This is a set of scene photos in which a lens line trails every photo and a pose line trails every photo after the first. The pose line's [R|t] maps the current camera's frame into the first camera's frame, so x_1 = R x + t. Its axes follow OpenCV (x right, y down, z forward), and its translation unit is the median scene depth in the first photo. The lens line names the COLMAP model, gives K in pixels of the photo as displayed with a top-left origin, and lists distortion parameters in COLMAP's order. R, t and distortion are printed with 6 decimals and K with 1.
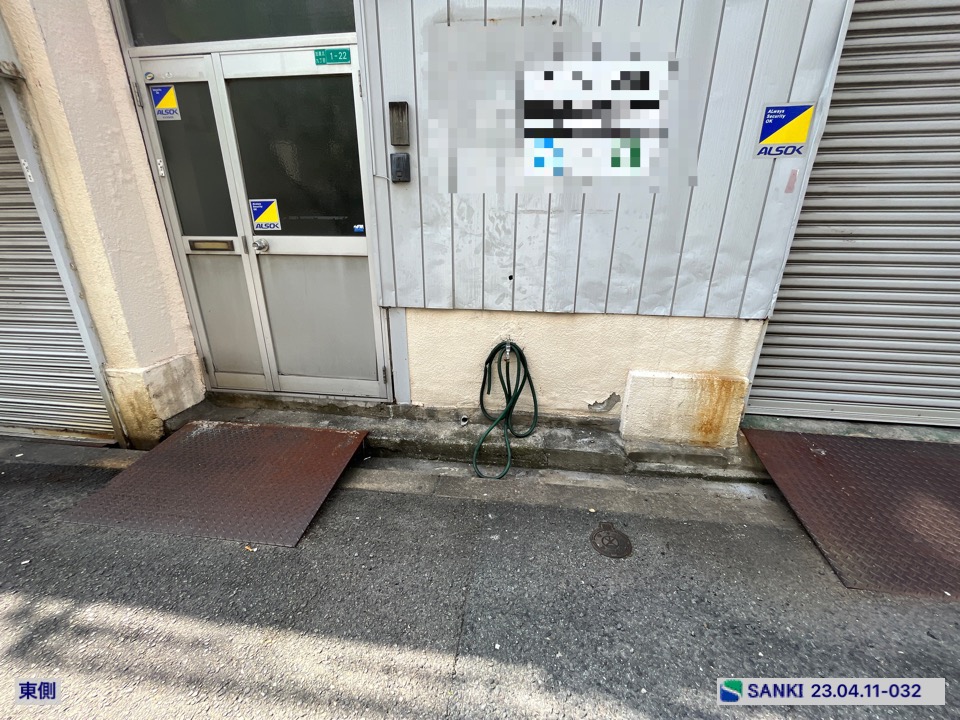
lens RADIAL K [[387.0, 0, 480.0], [0, 387.0, 360.0], [0, 0, 1]] dist [-0.000571, 0.000586]
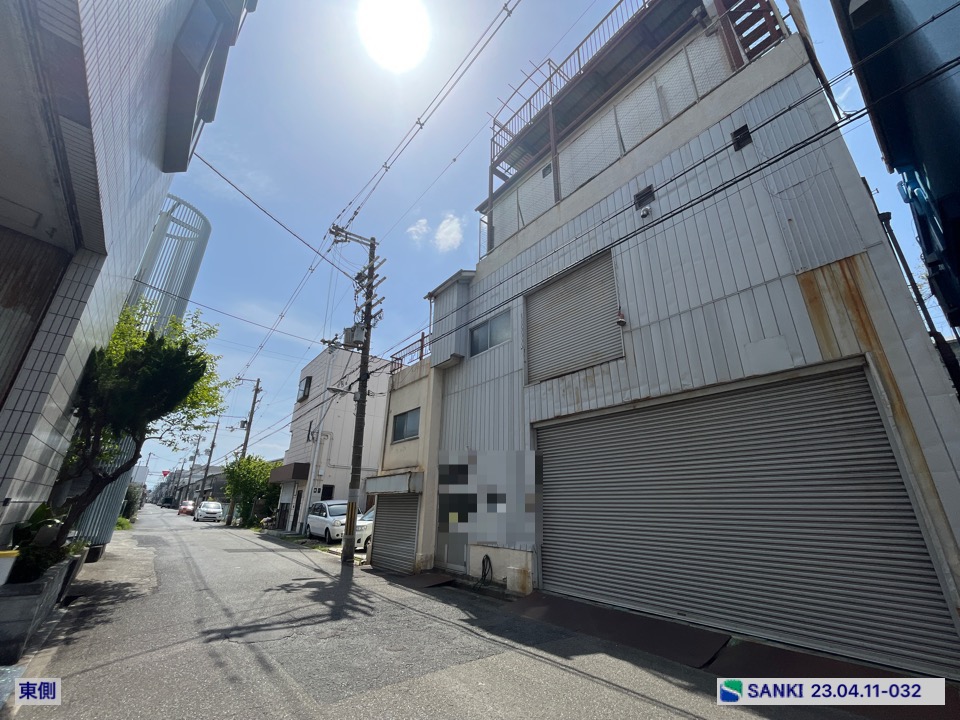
lens RADIAL K [[387.0, 0, 480.0], [0, 387.0, 360.0], [0, 0, 1]] dist [-0.000571, 0.000586]
pose [[0.727230, -0.235752, -0.644638, 2.881066], [-0.250631, 0.783114, -0.569136, 0.619355], [0.639000, 0.575459, 0.510417, -2.020848]]
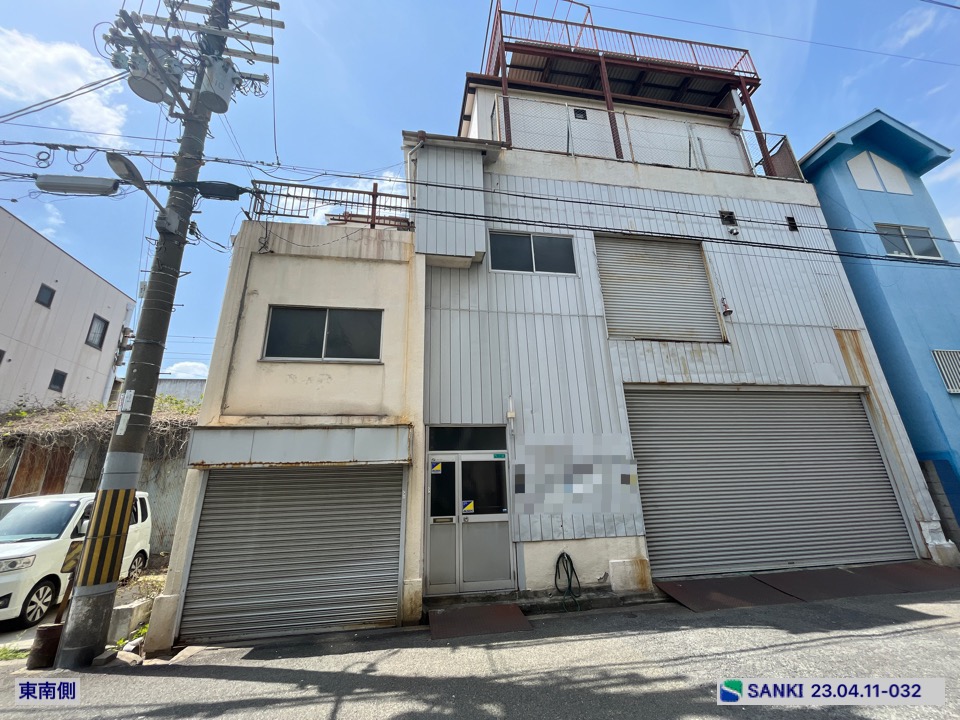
lens RADIAL K [[387.0, 0, 480.0], [0, 387.0, 360.0], [0, 0, 1]] dist [-0.000571, 0.000586]
pose [[0.957064, 0.065380, 0.282406, -1.281794], [0.126809, 0.781635, -0.610710, 0.454678], [-0.260667, 0.620300, 0.739784, -1.563344]]
